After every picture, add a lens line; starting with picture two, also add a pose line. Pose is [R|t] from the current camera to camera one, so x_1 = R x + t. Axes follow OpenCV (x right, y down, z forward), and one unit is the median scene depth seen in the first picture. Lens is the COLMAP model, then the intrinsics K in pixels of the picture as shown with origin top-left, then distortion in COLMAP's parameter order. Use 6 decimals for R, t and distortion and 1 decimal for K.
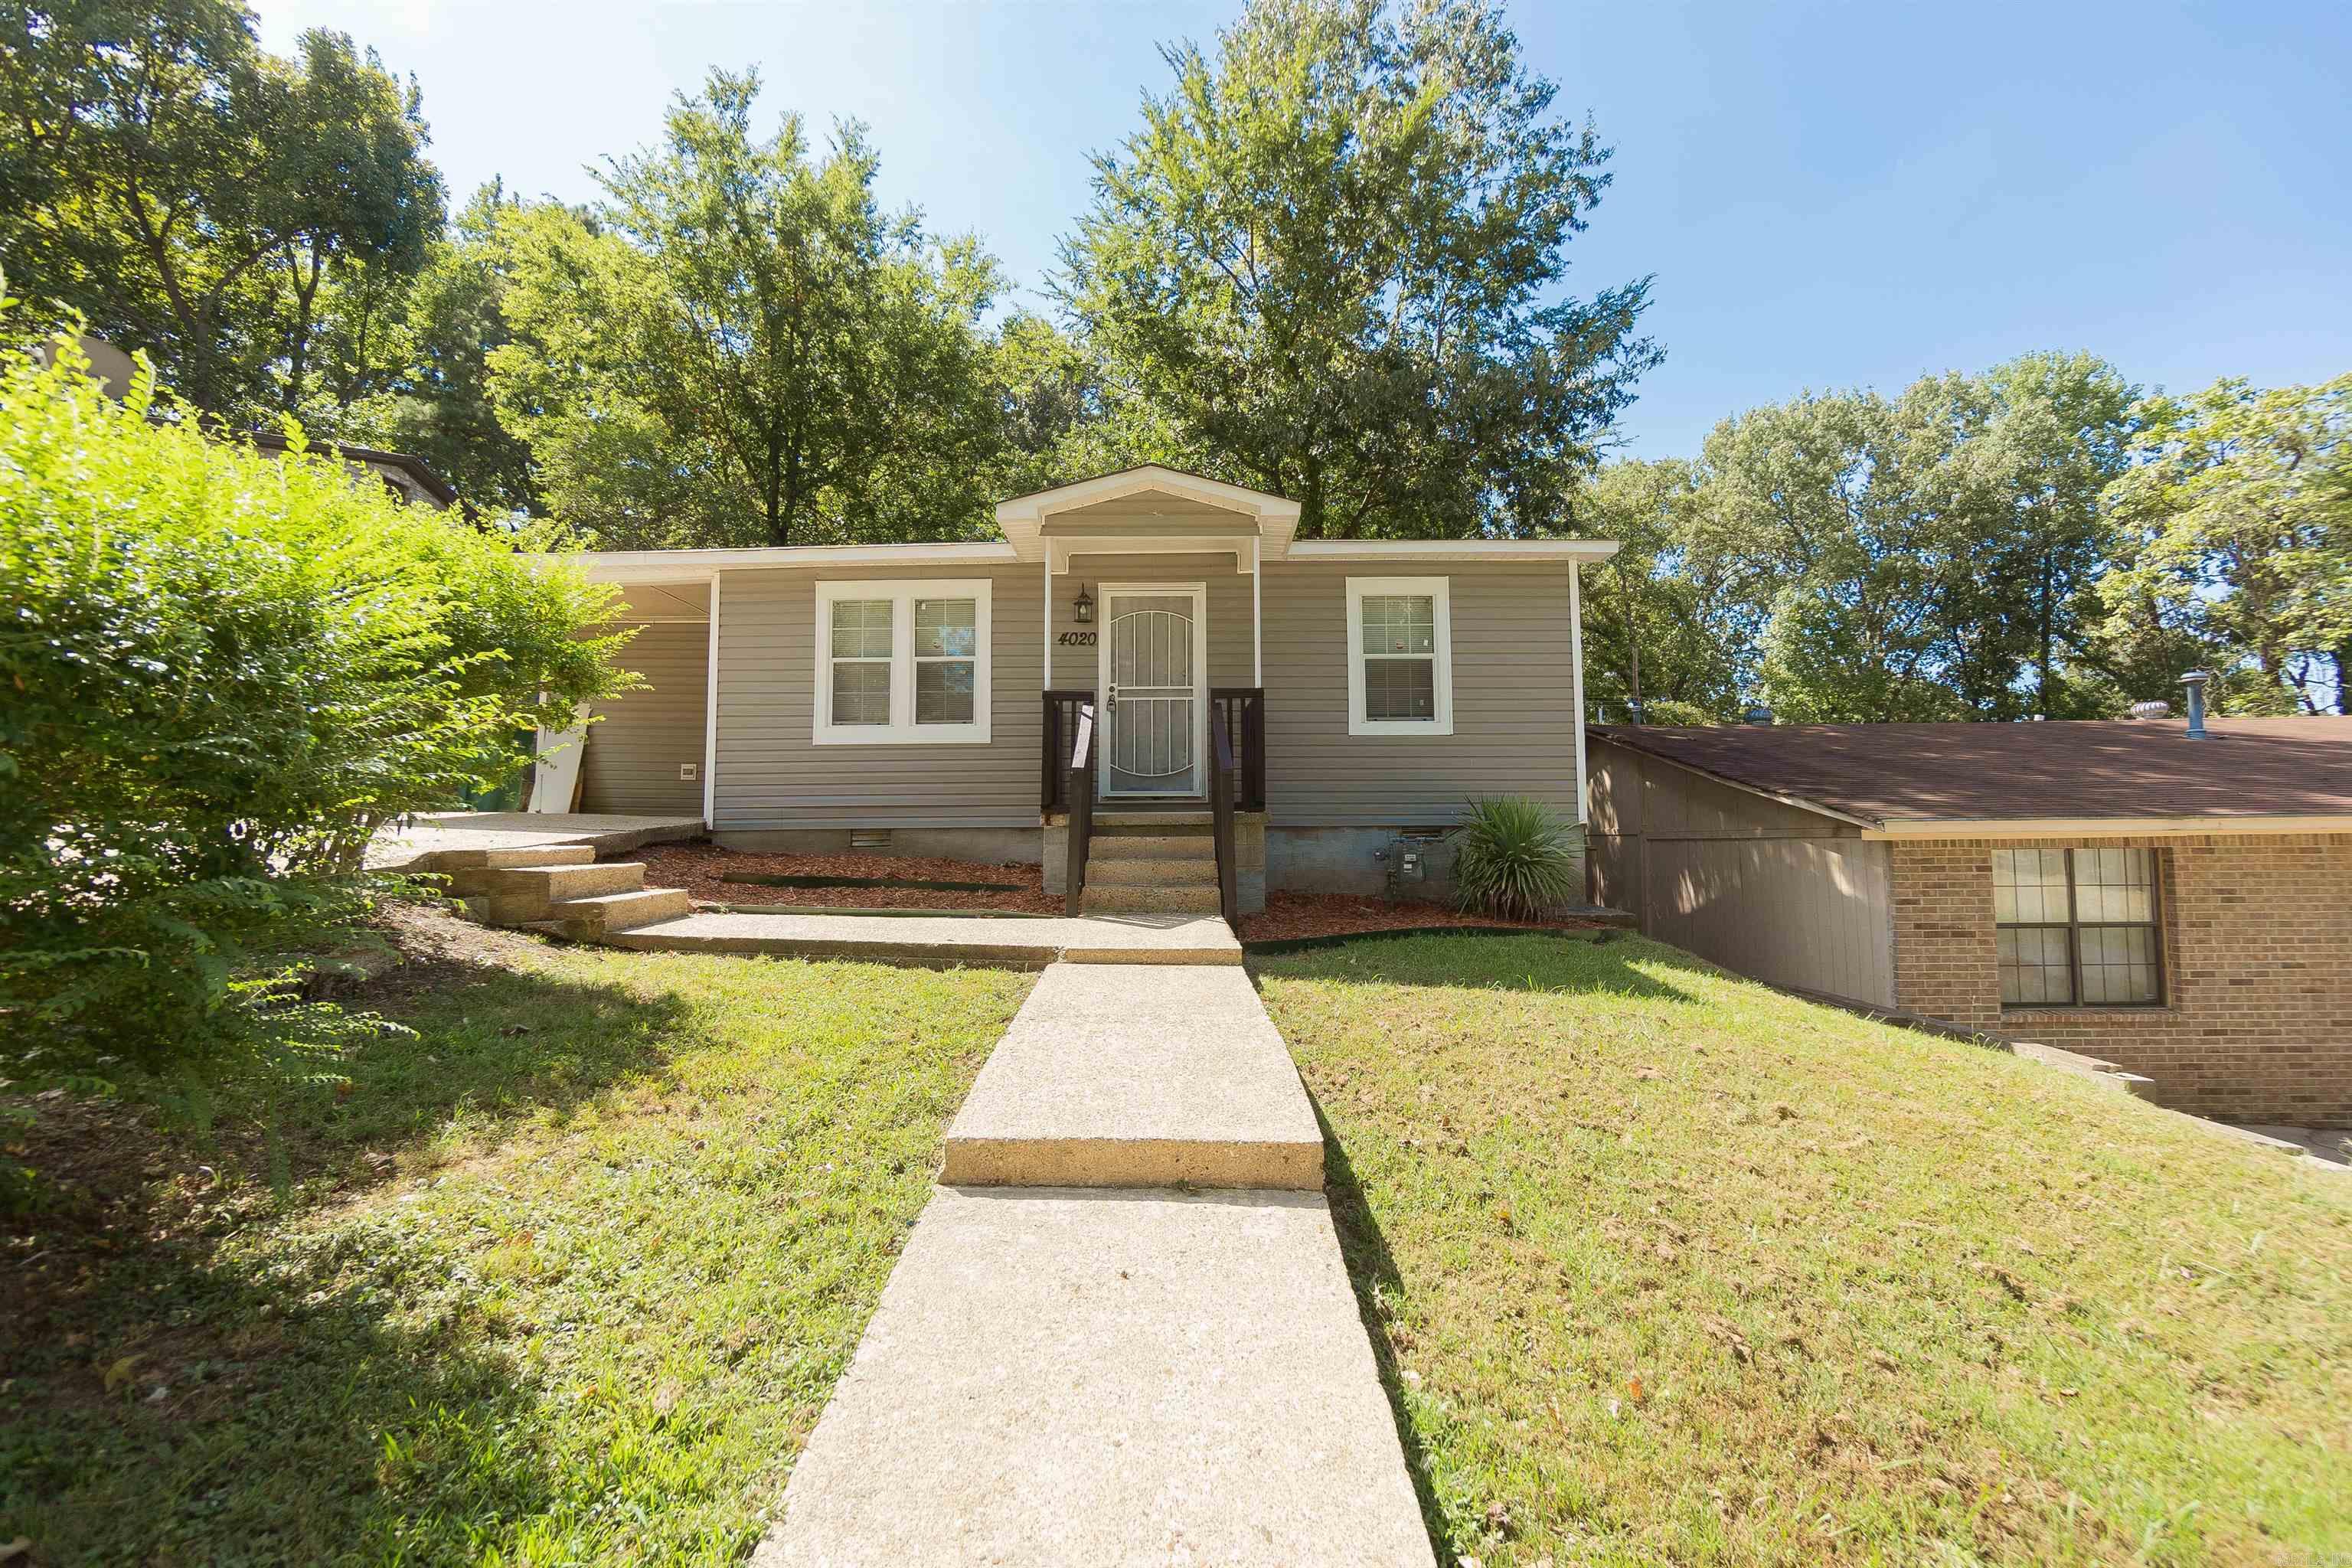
lens RADIAL K [[1015.9, 0, 1170.8], [0, 1015.9, 768.8], [0, 0, 1]] dist [-0.008424, 0.000180]
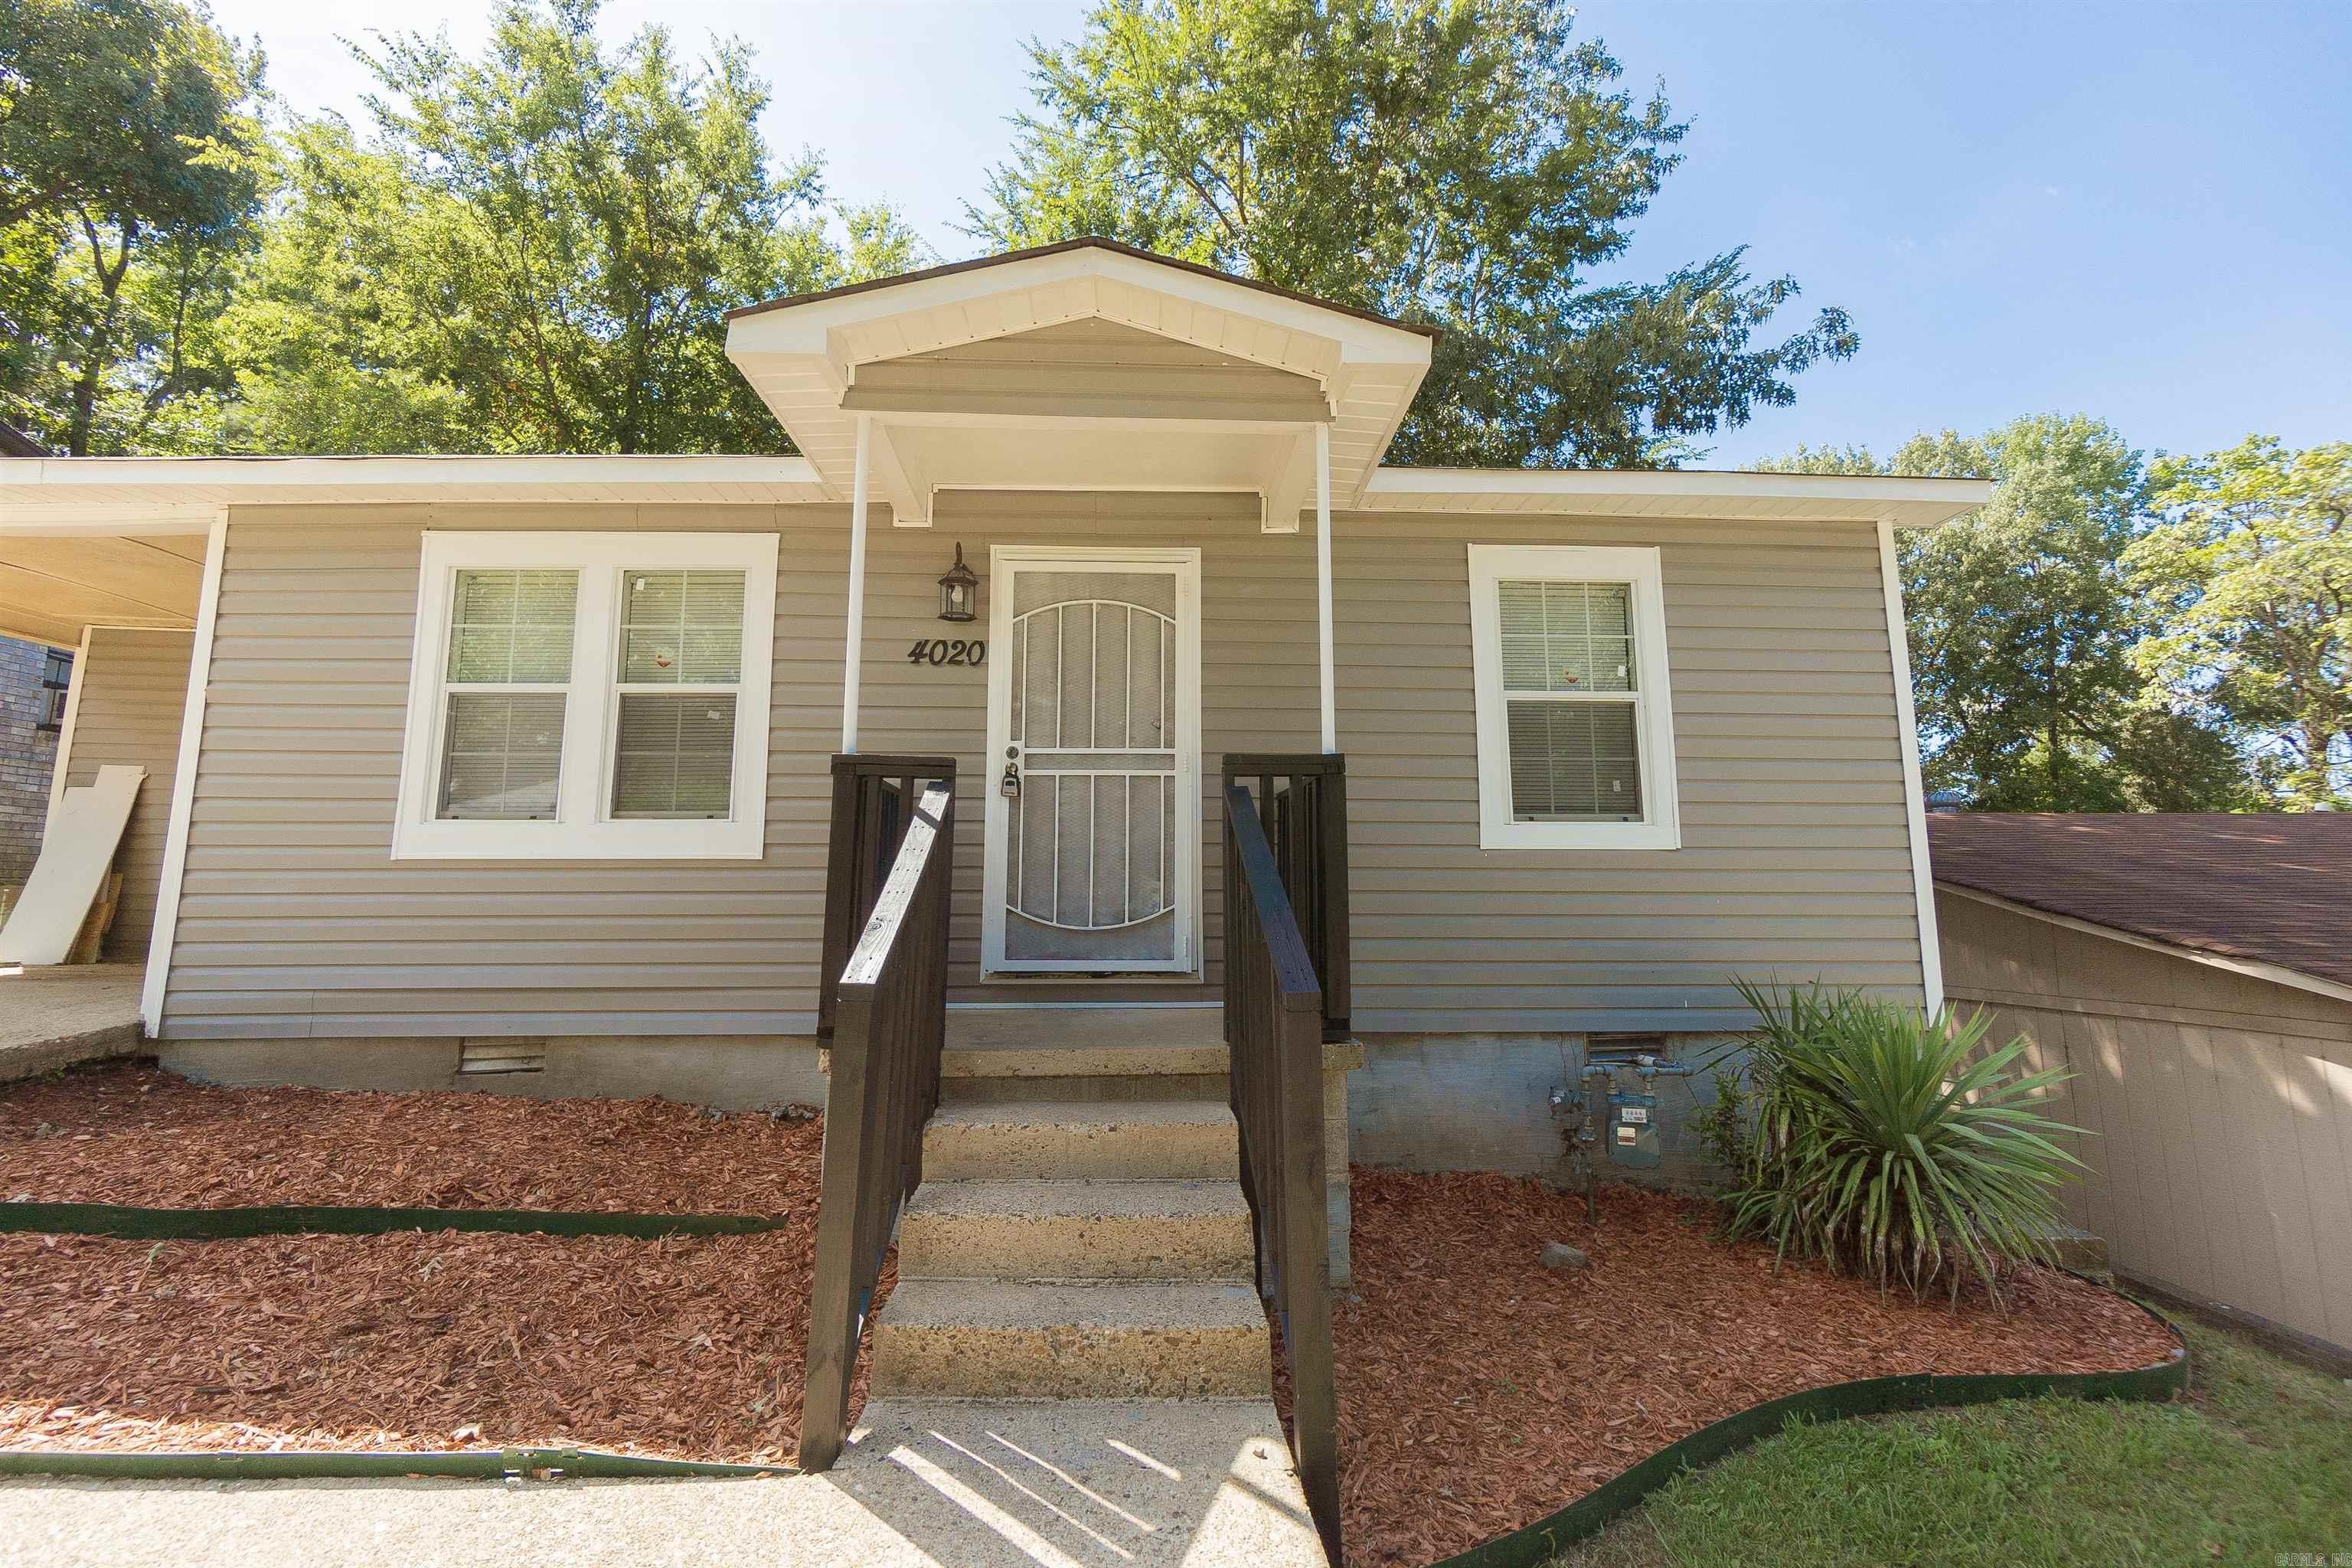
lens RADIAL K [[1015.9, 0, 1170.8], [0, 1015.9, 768.8], [0, 0, 1]] dist [-0.008424, 0.000180]
pose [[0.998795, 0.011587, 0.047689, -0.001888], [-0.008534, 0.997930, -0.063745, -0.019913], [-0.048329, 0.063262, 0.996826, 0.252838]]
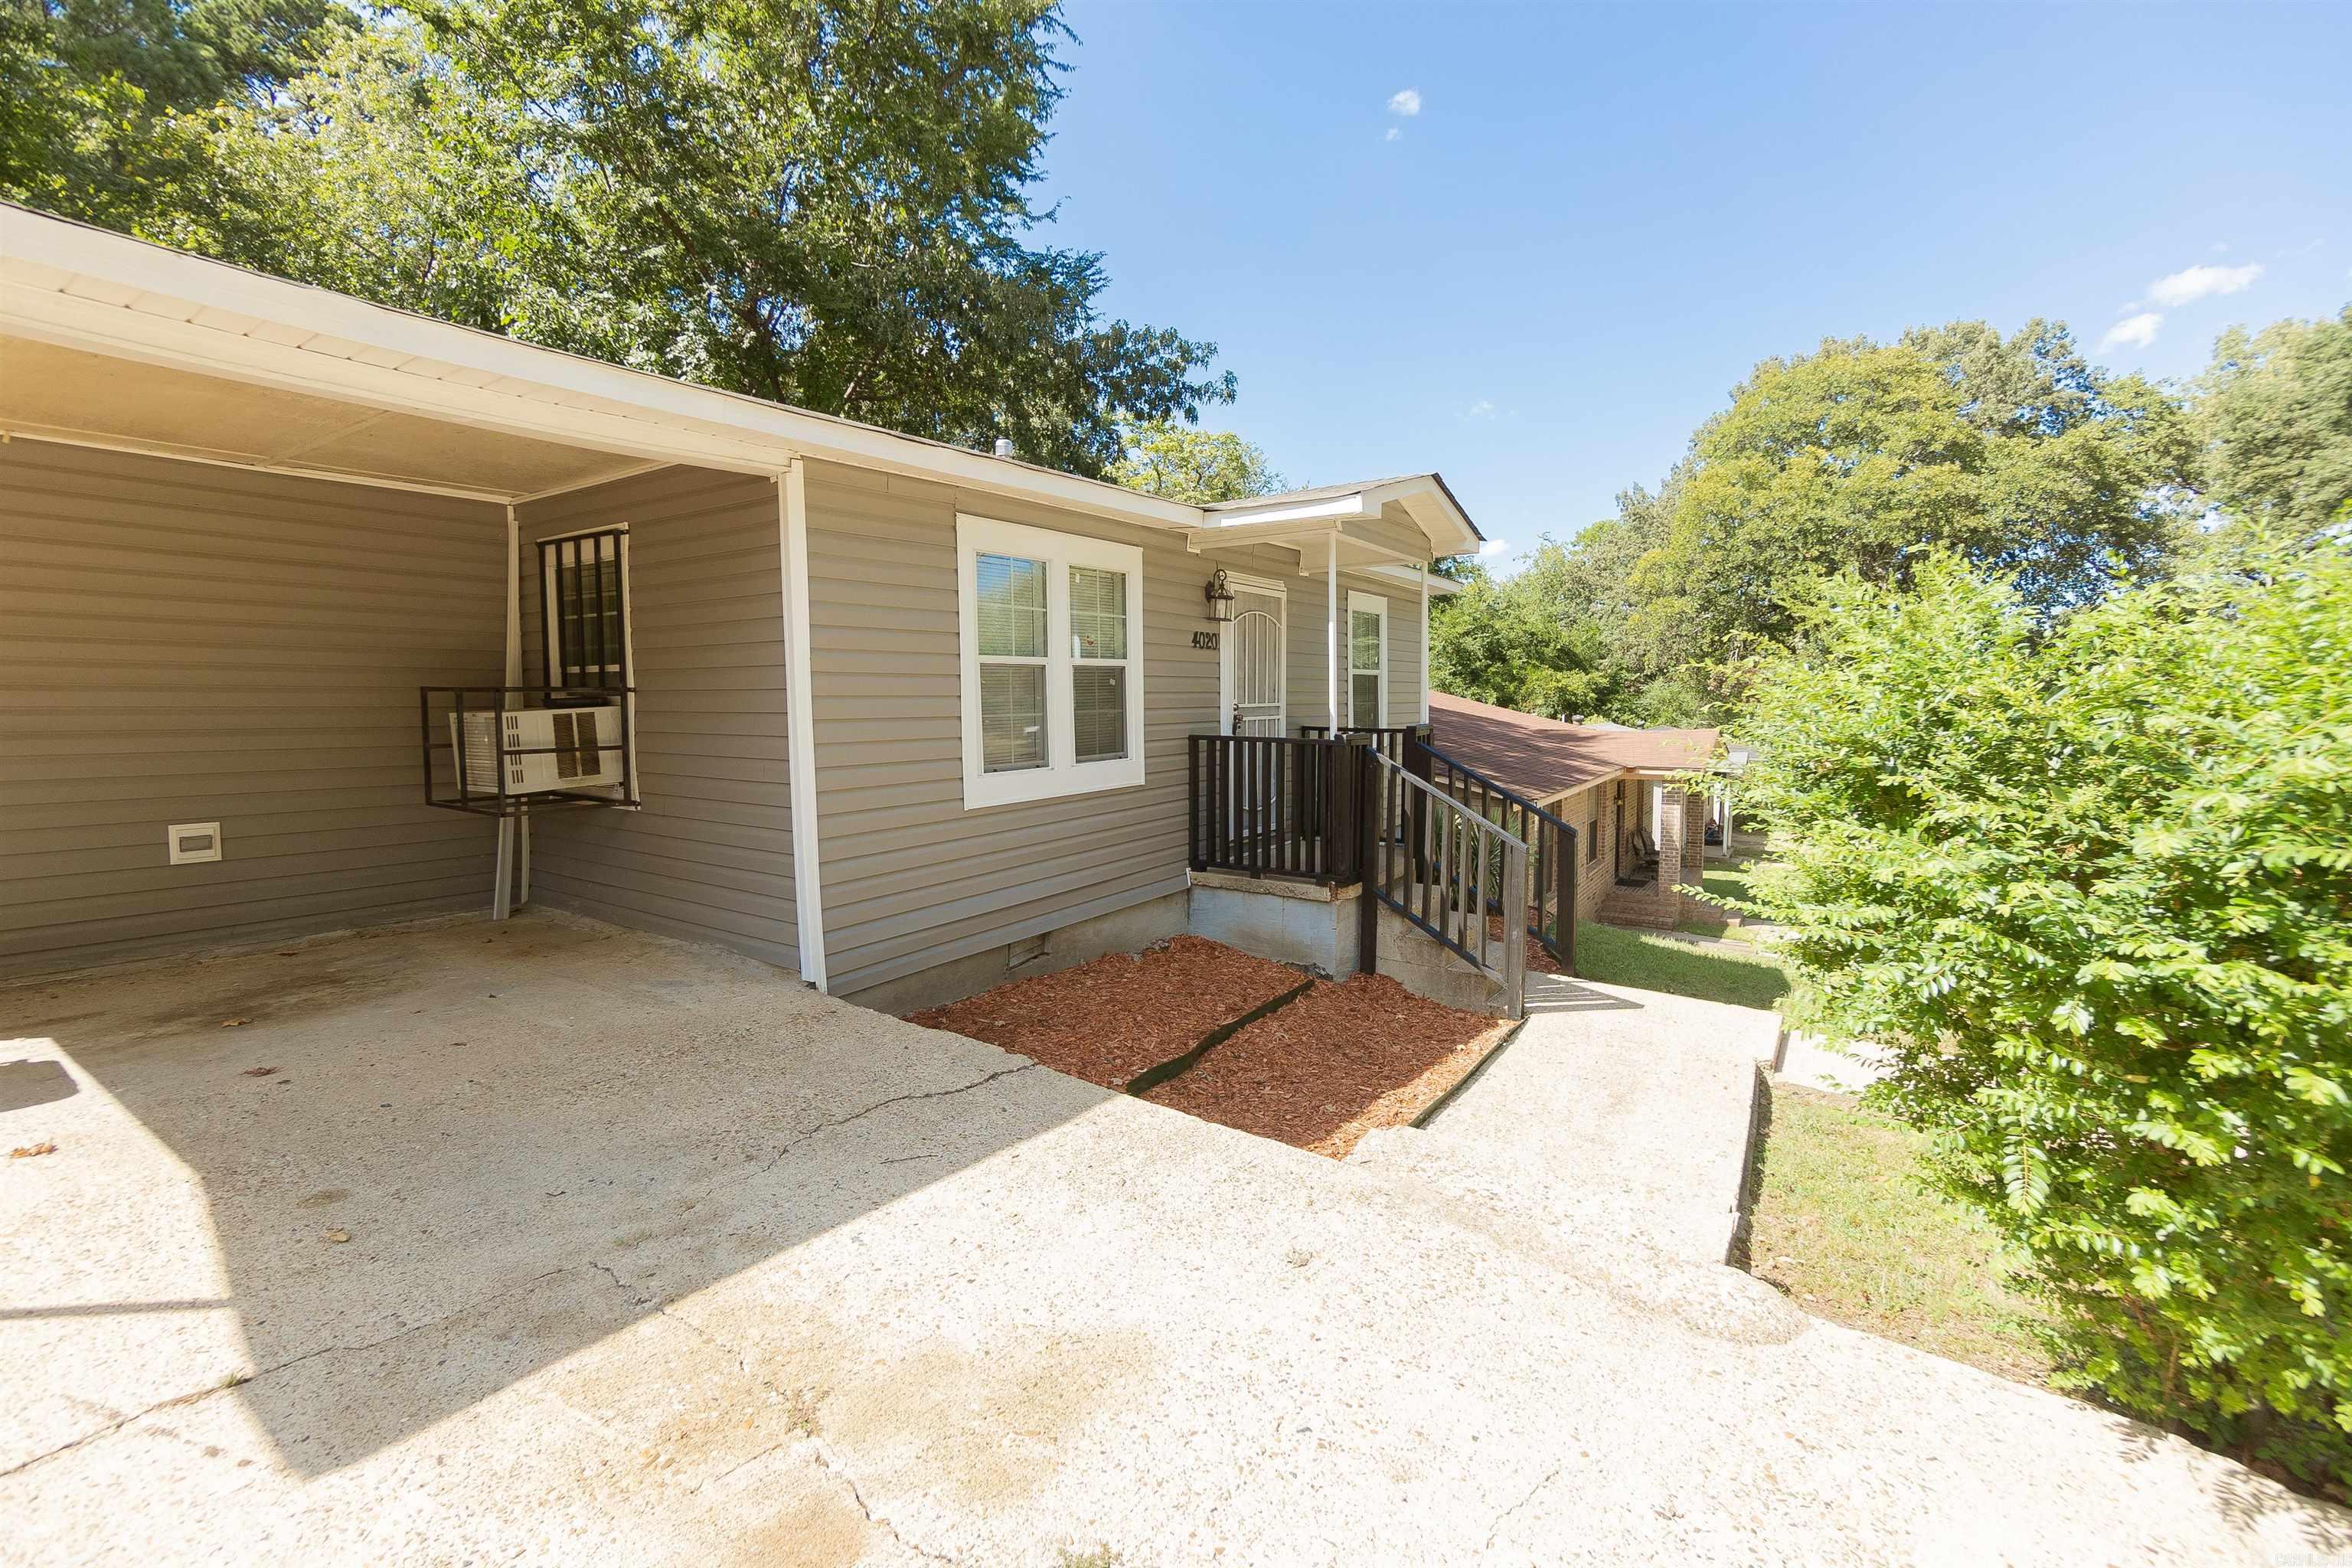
lens RADIAL K [[1015.9, 0, 1170.8], [0, 1015.9, 768.8], [0, 0, 1]] dist [-0.008424, 0.000180]
pose [[0.543543, -0.060243, 0.837217, -0.388285], [-0.051950, 0.993095, 0.105186, -0.057008], [-0.837772, -0.100666, 0.536660, 0.305814]]
